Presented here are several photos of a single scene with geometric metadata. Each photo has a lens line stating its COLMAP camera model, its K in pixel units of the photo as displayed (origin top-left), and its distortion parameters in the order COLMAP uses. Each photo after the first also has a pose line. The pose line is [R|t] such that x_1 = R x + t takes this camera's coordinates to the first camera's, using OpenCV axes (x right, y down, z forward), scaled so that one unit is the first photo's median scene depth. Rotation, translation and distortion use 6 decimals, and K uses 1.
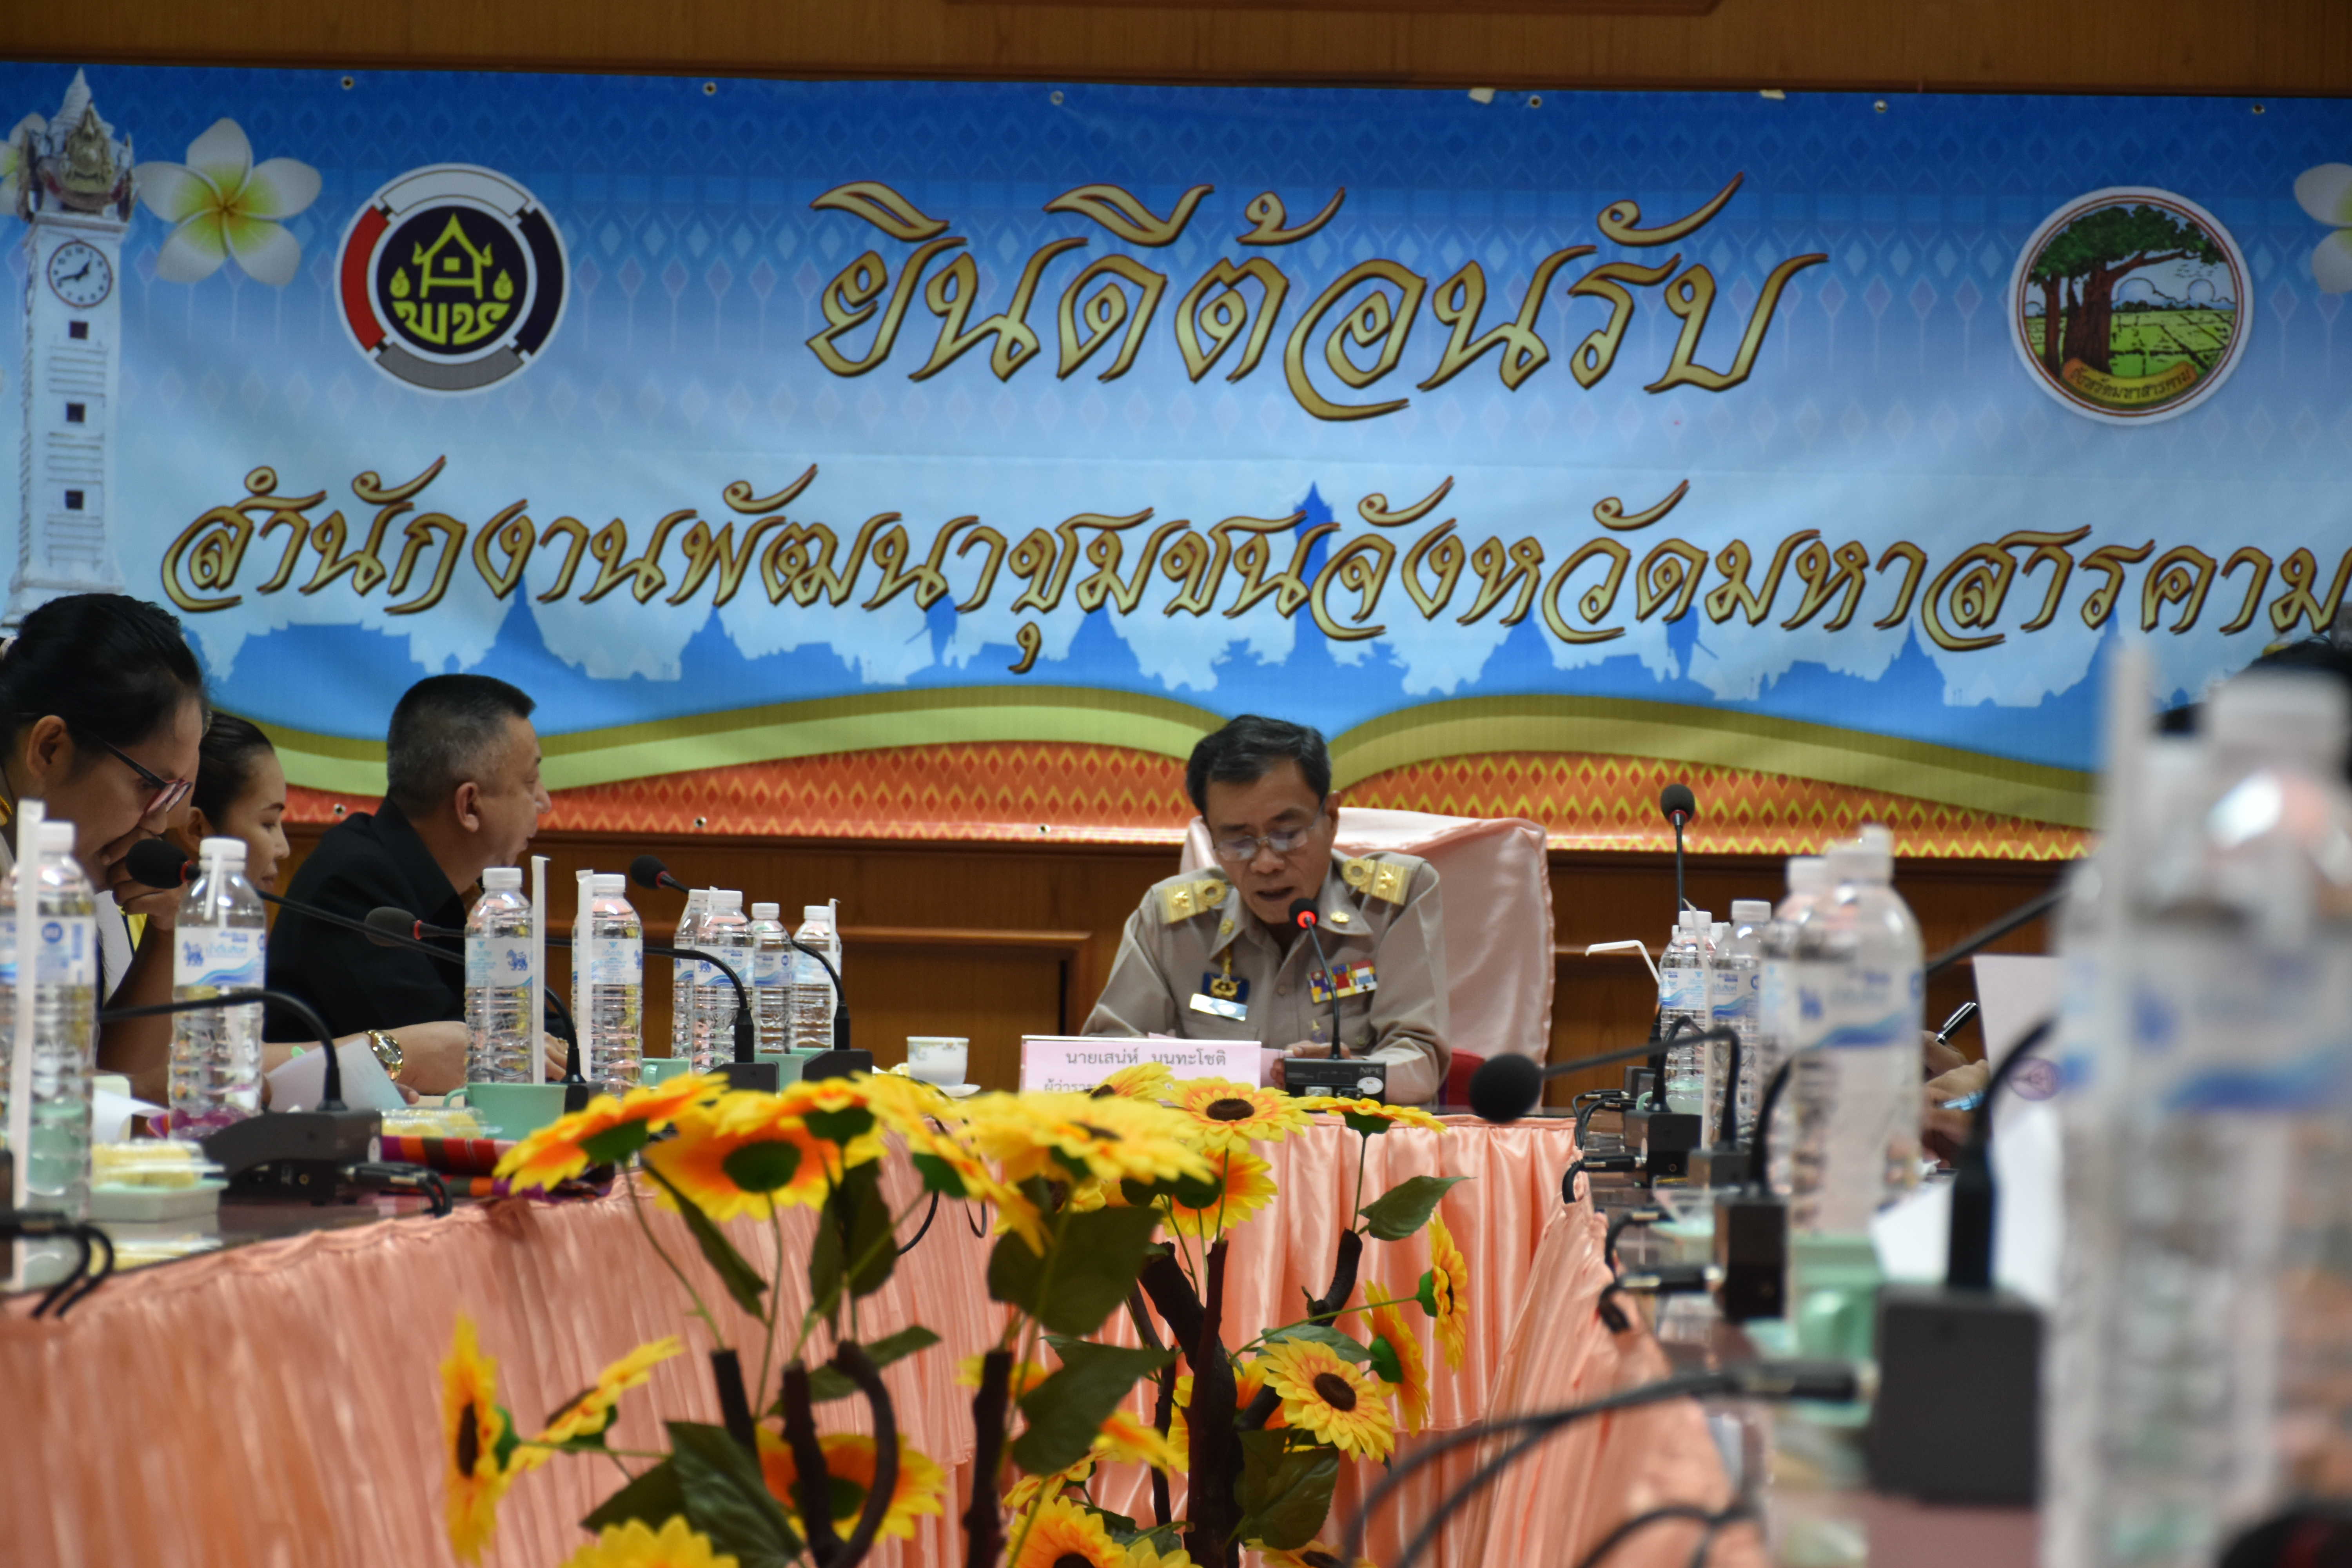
lens RADIAL K [[7330.0, 0, 1176.0], [0, 7330.0, 784.0], [0, 0, 1]] dist [-0.029947, 1.048500]
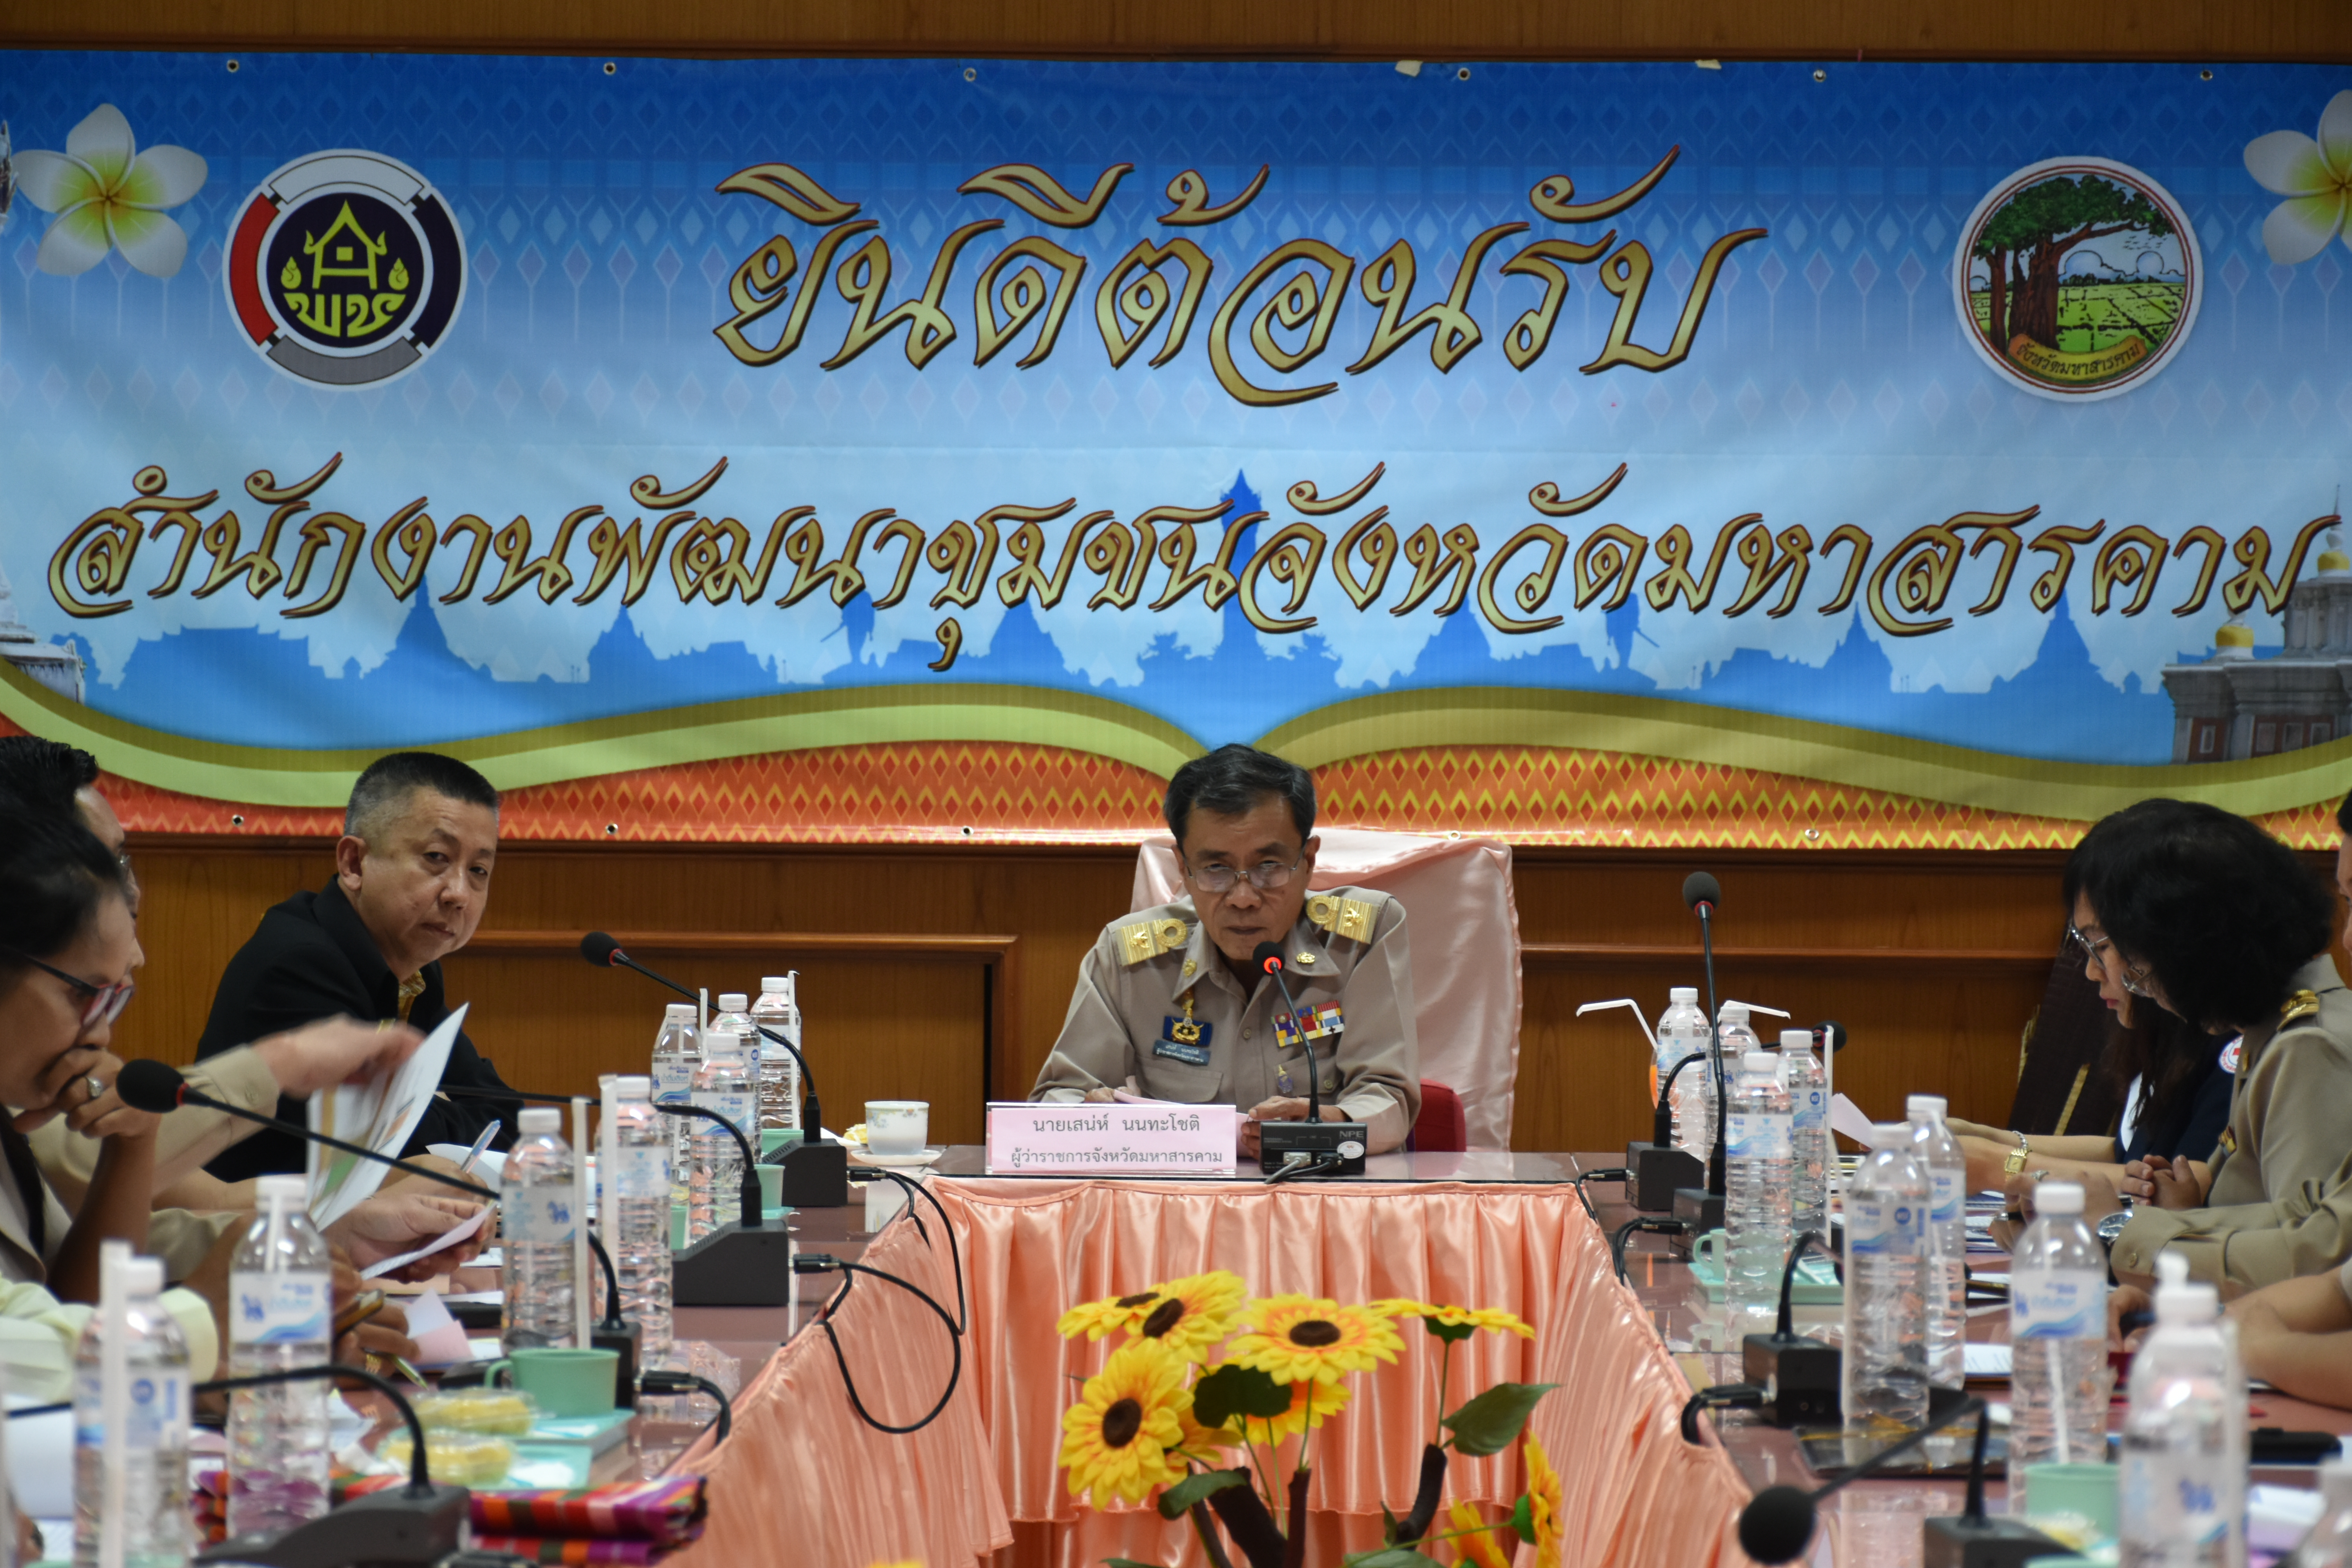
lens RADIAL K [[7146.1, 0, 1176.0], [0, 7146.1, 784.0], [0, 0, 1]] dist [-0.048828, 1.036293]
pose [[0.999340, -0.013865, 0.033562, -0.022080], [0.012770, 0.999386, 0.032623, -0.030595], [-0.033993, -0.032173, 0.998904, 0.054507]]
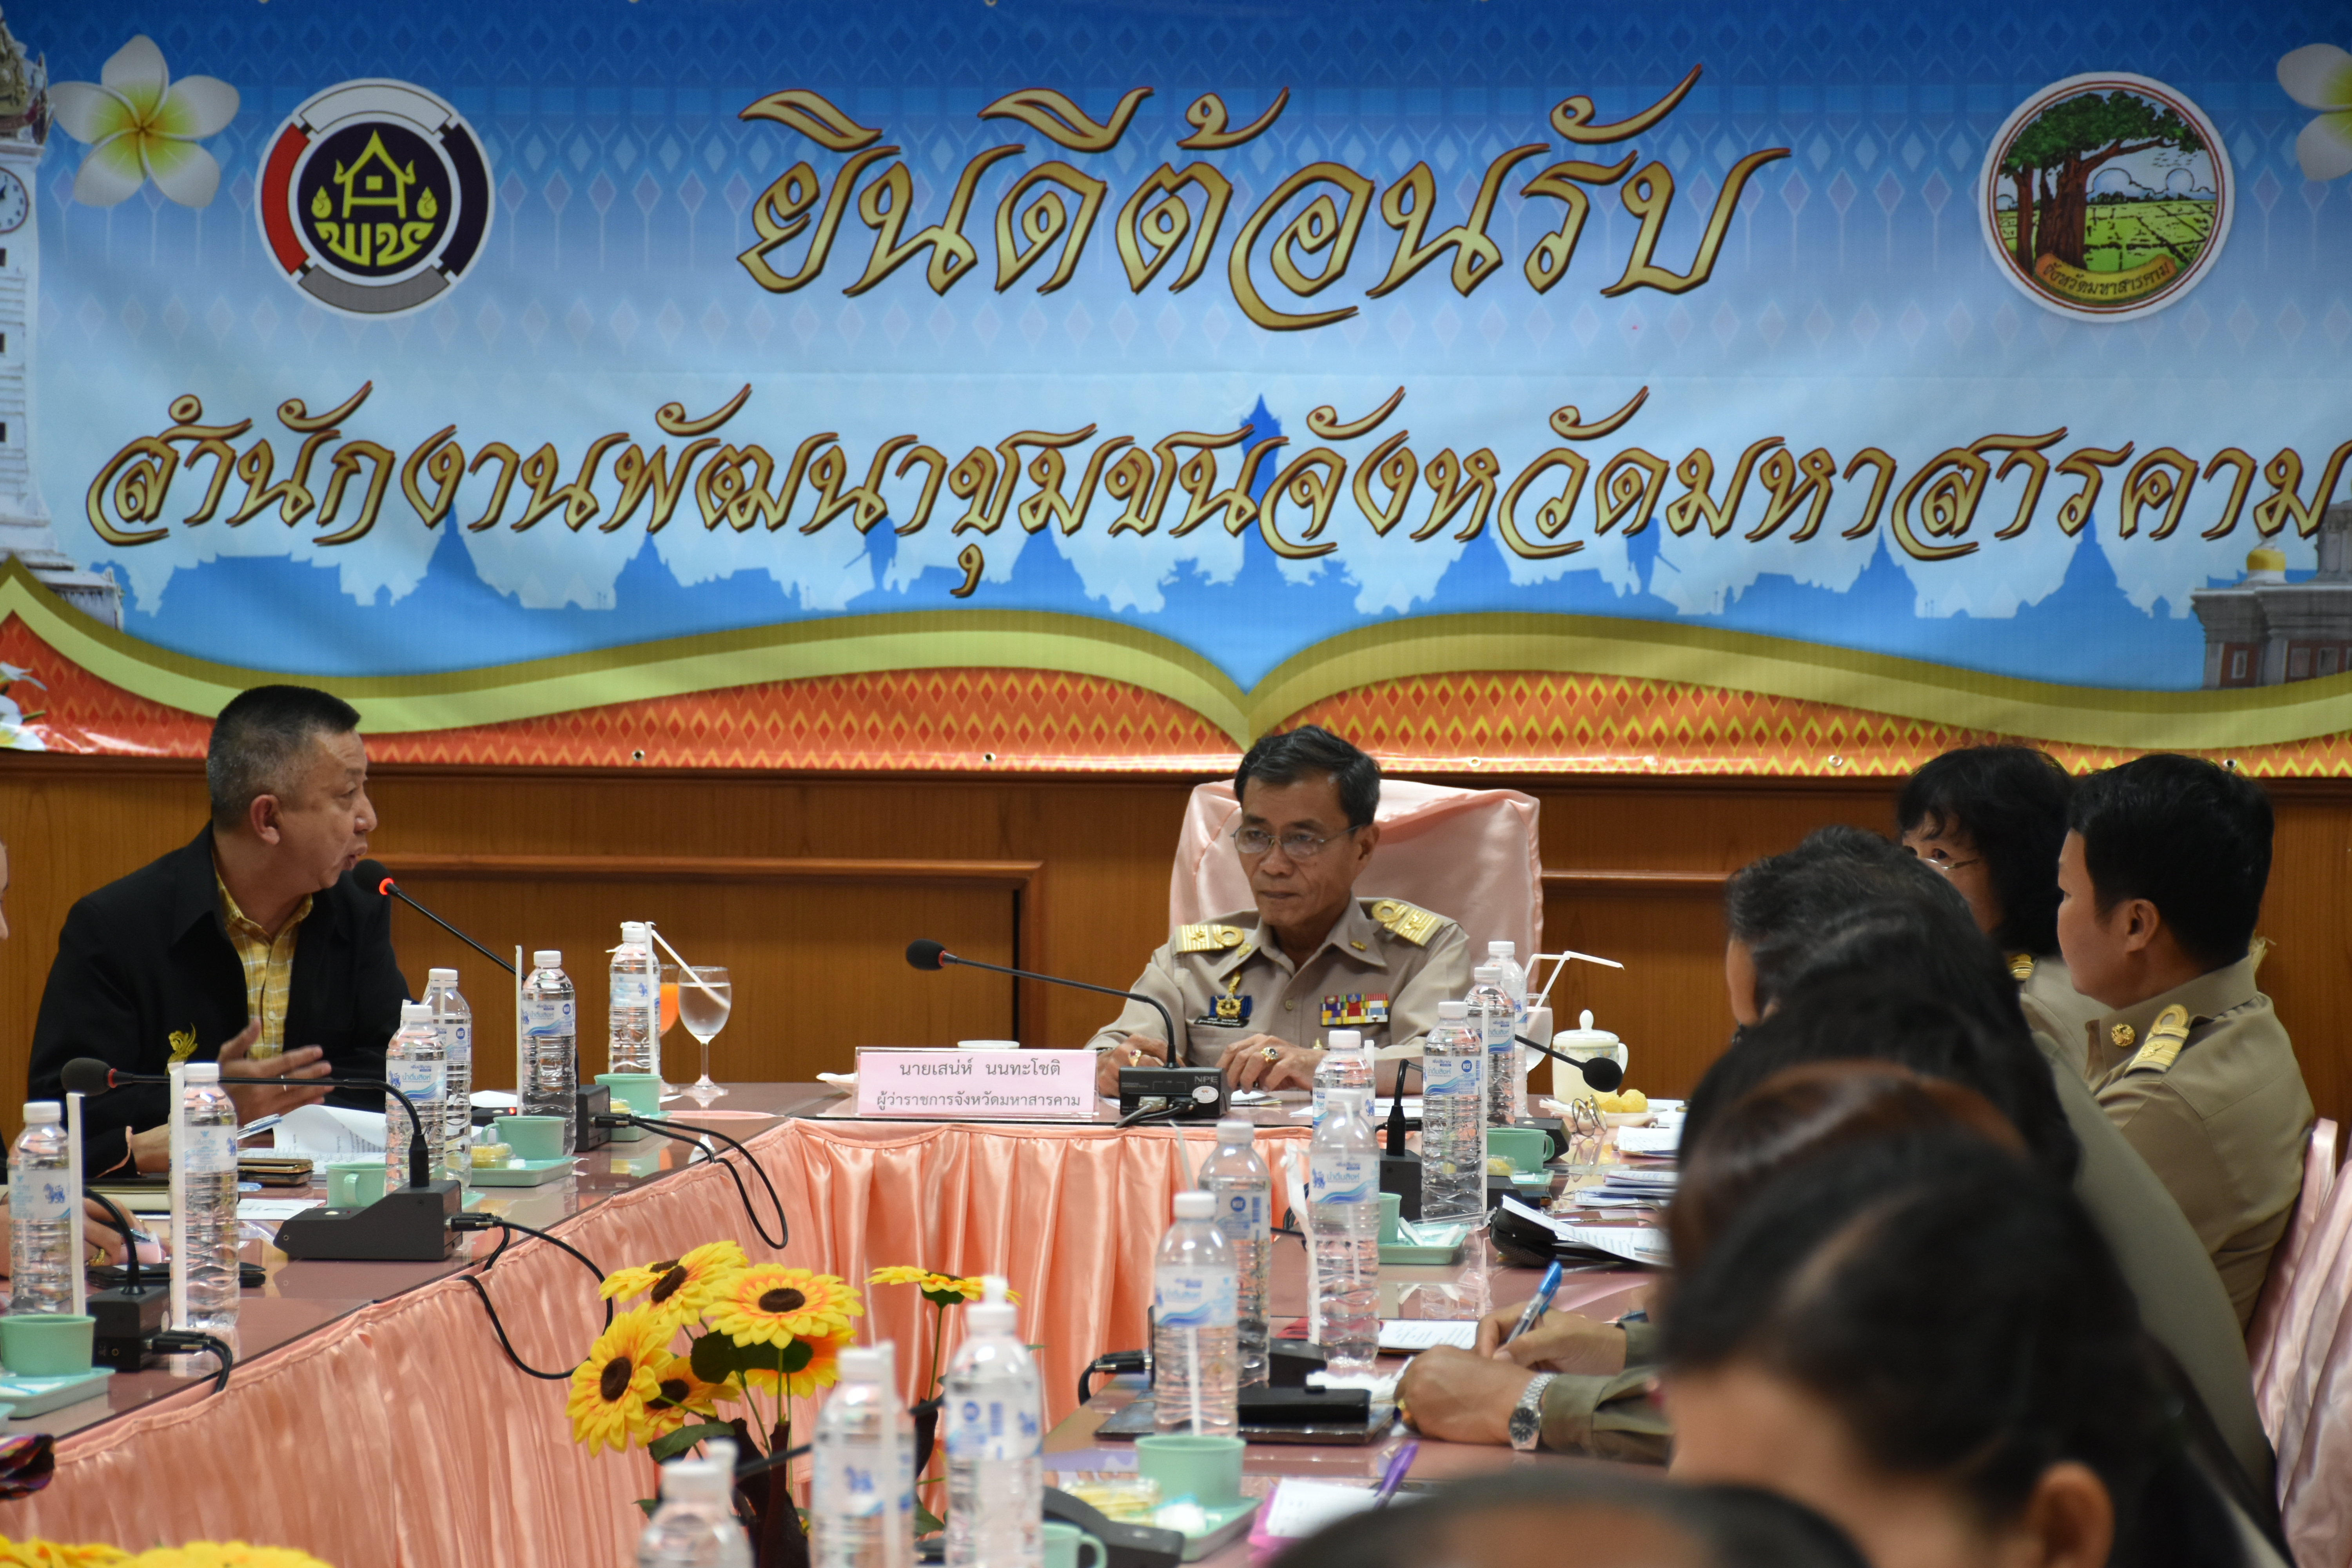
lens RADIAL K [[8168.3, 0, 1170.4], [0, 8168.3, 864.4], [0, 0, 1]] dist [-0.061379, 2.705078]
pose [[0.997702, -0.013580, -0.066386, 0.077548], [0.018030, 0.997597, 0.066898, -0.051675], [0.065318, -0.067941, 0.995549, -0.076711]]
